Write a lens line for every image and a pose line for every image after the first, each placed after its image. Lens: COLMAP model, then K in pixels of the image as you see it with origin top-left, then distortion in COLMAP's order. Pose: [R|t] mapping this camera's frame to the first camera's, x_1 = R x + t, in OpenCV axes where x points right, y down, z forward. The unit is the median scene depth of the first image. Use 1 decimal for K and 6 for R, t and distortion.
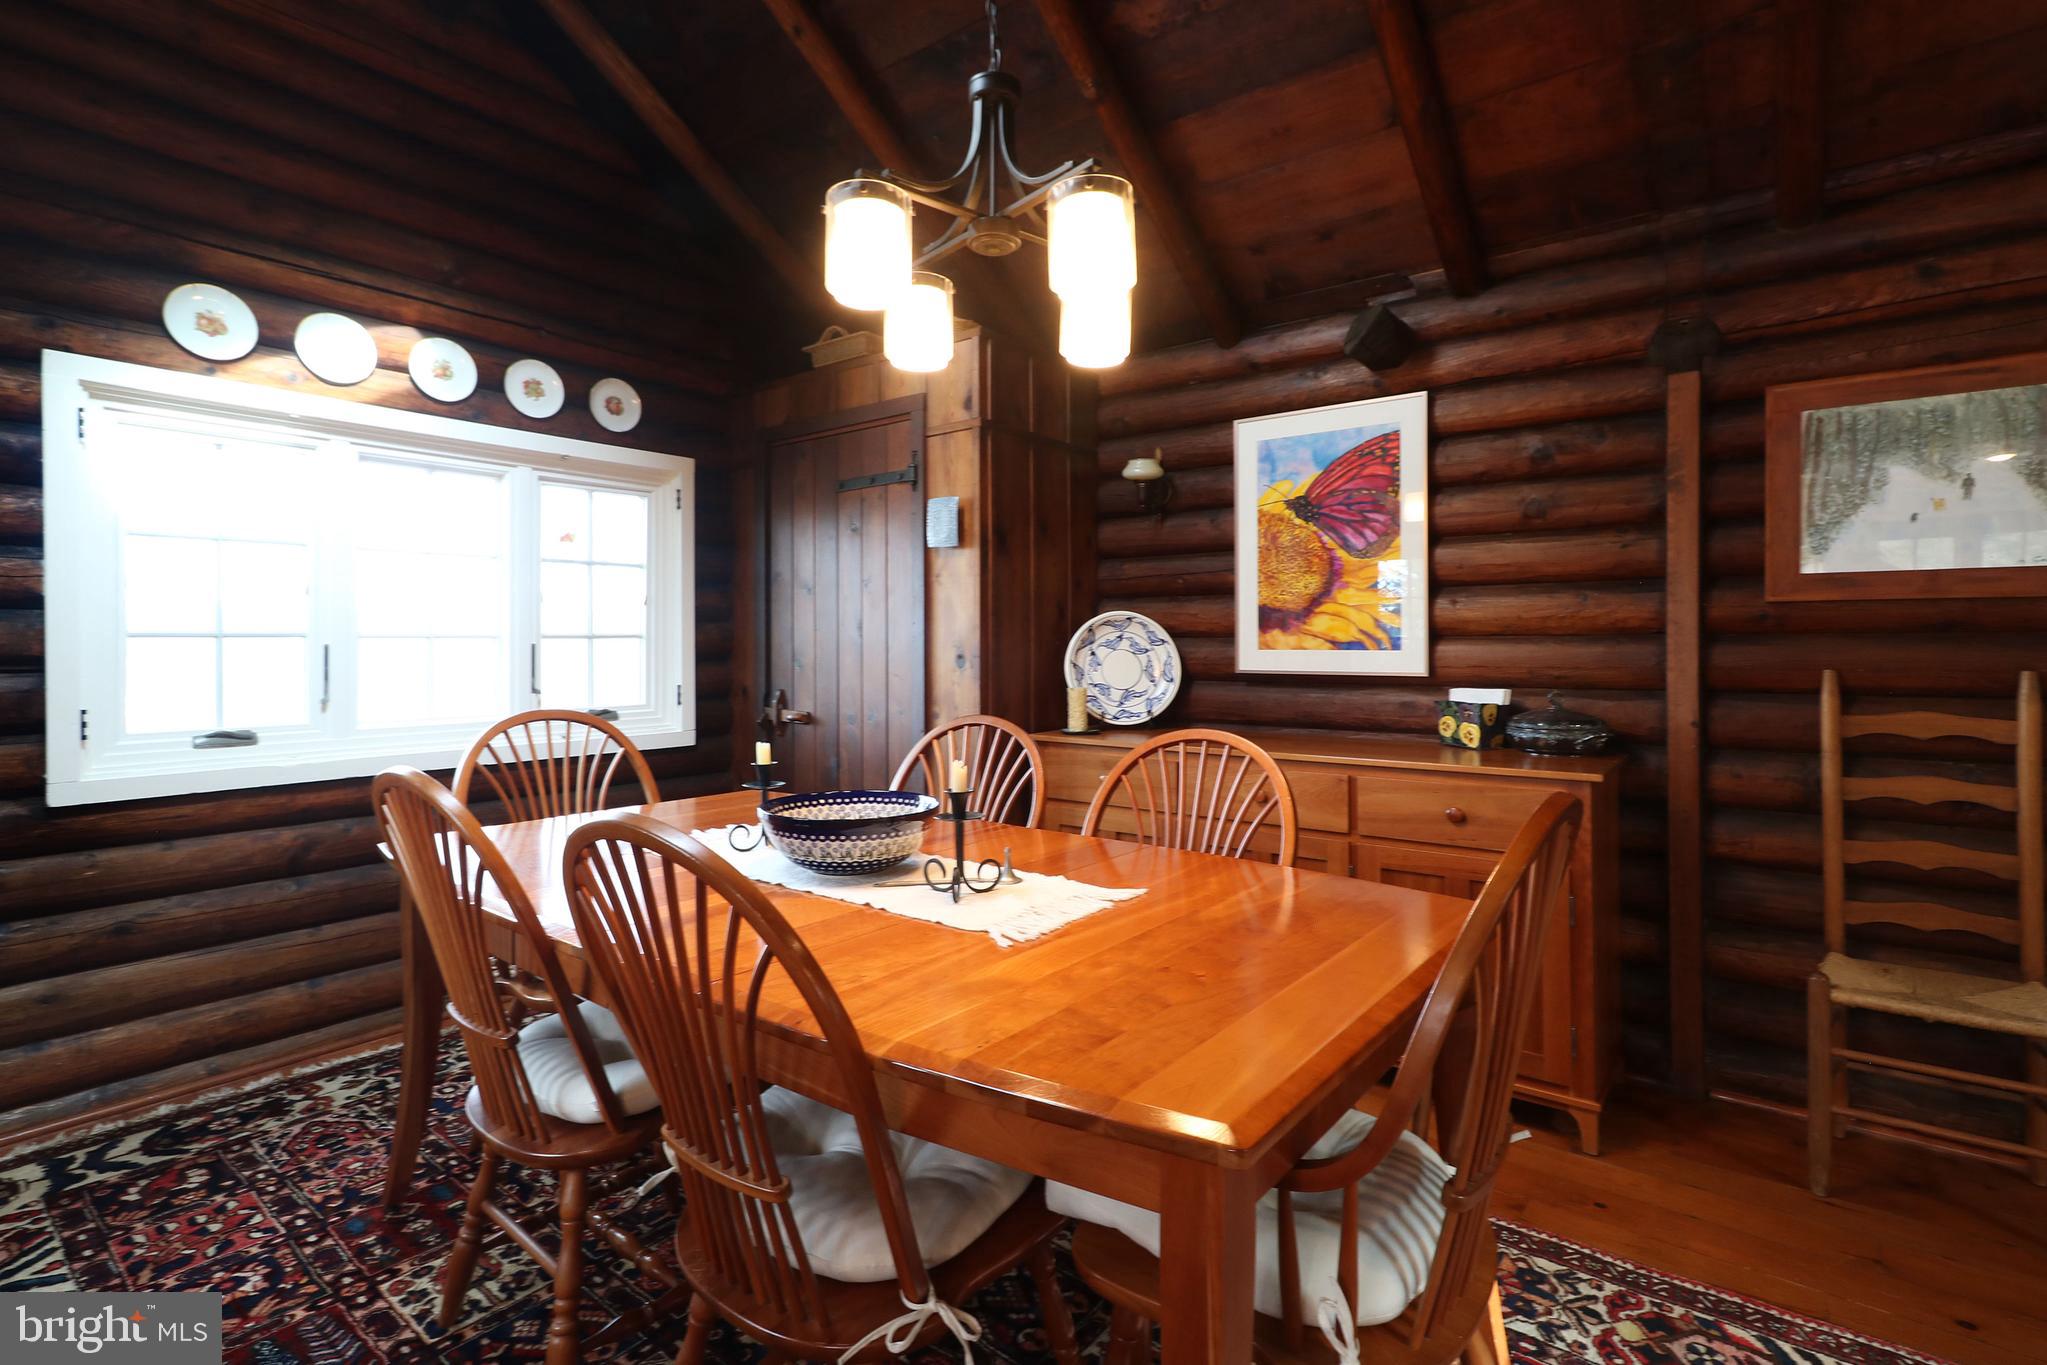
lens RADIAL K [[973.6, 0, 1046.4], [0, 973.6, 638.4], [0, 0, 1]] dist [-0.000785, 0.002451]
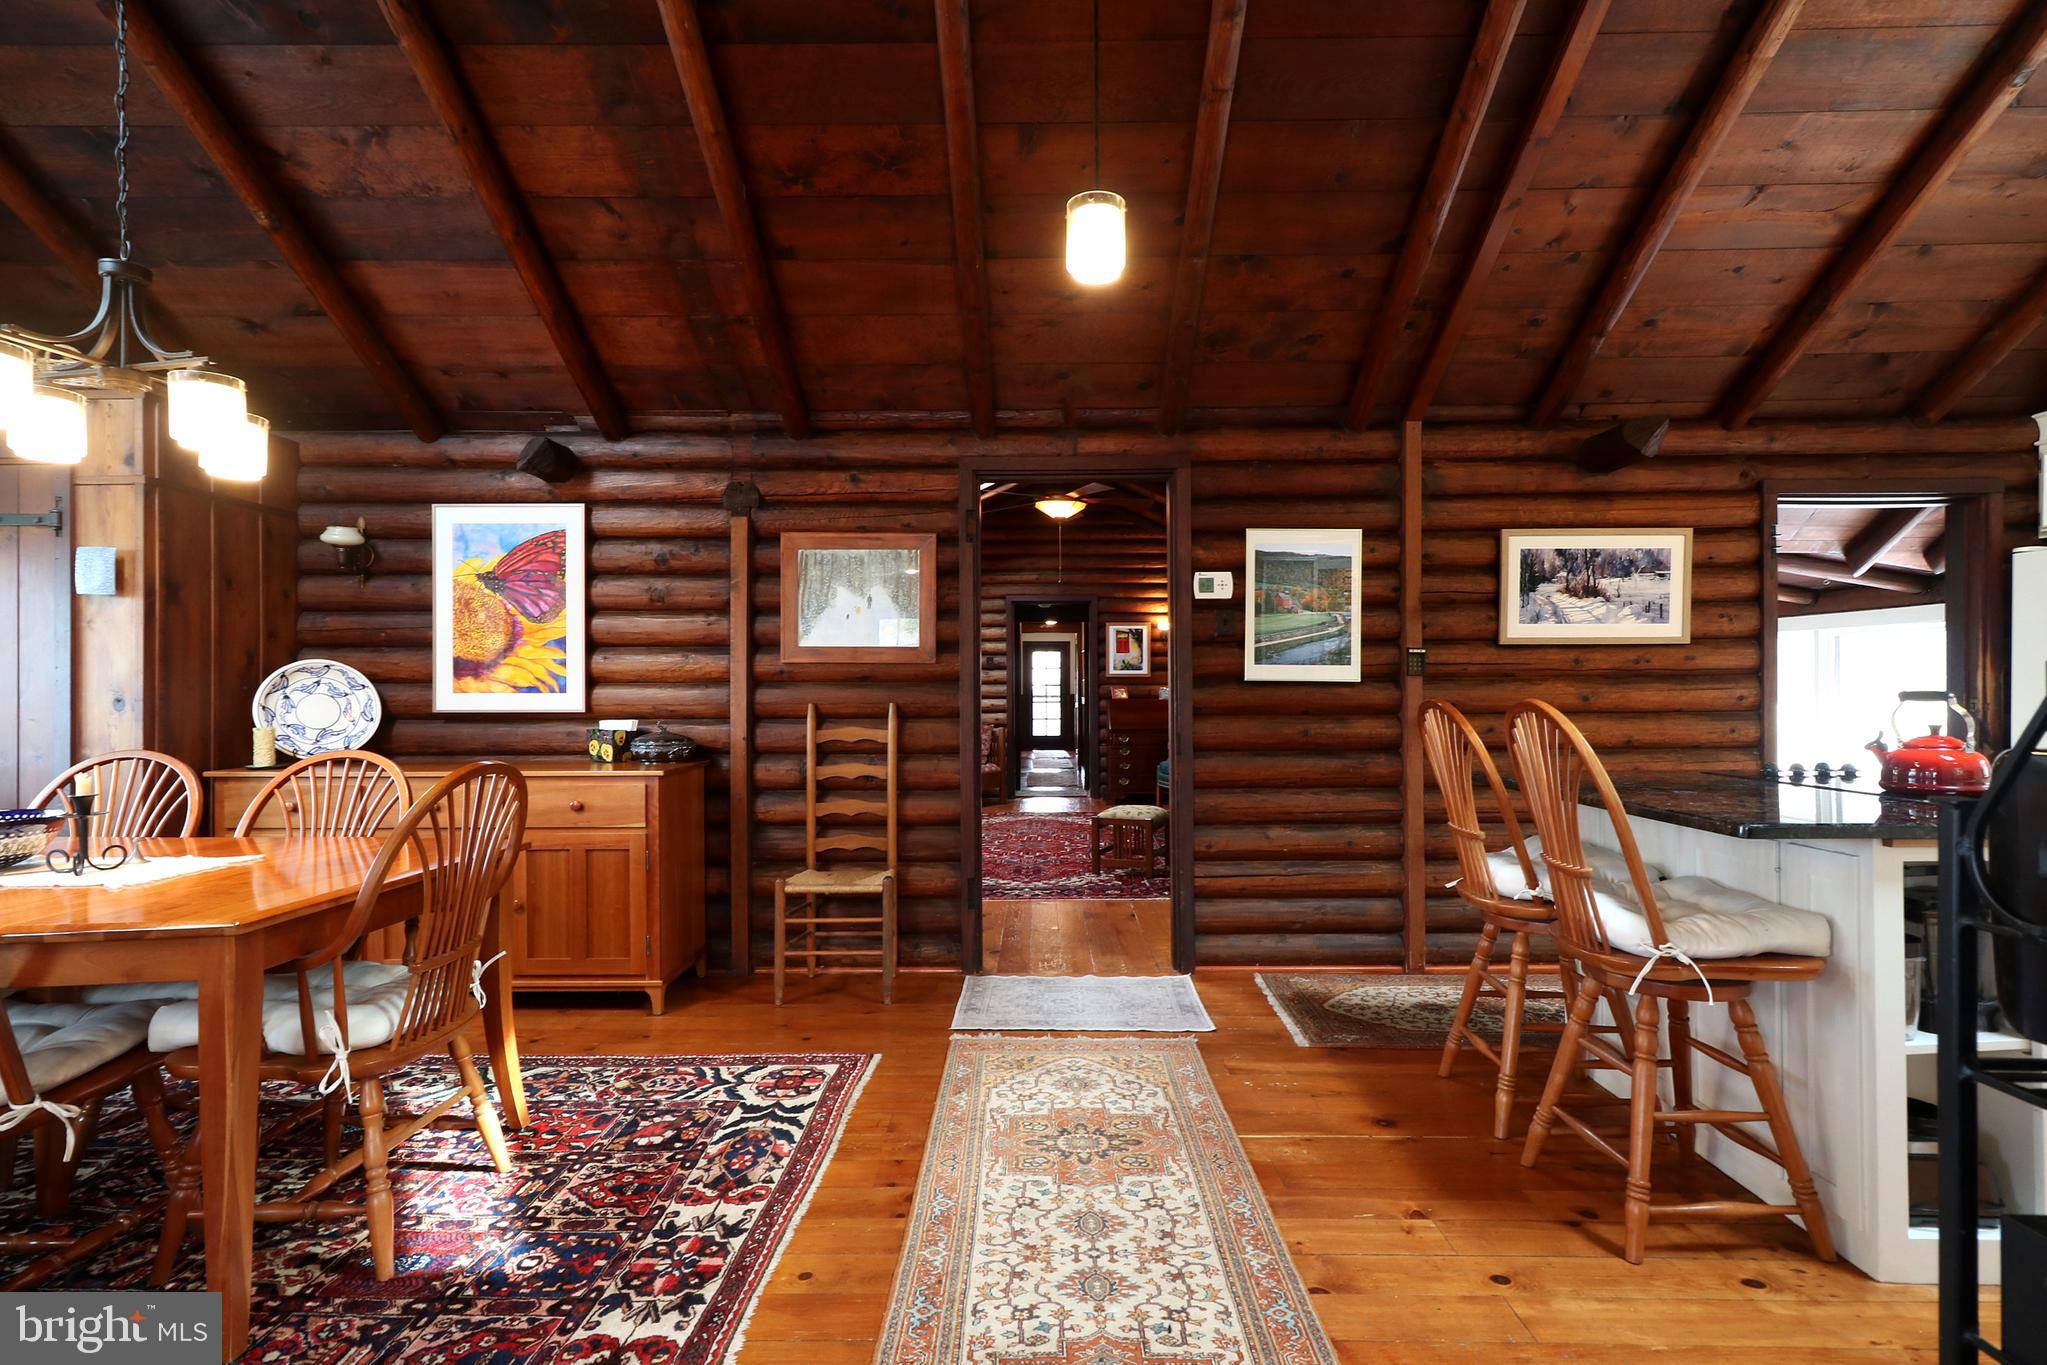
lens RADIAL K [[954.4, 0, 1025.6], [0, 954.4, 683.9], [0, 0, 1]] dist [0.000090, 0.001086]
pose [[0.803056, 0.003336, 0.595895, 0.095281], [-0.003116, 0.999994, -0.001399, -0.000633], [-0.595896, -0.000733, 0.803061, -0.470507]]
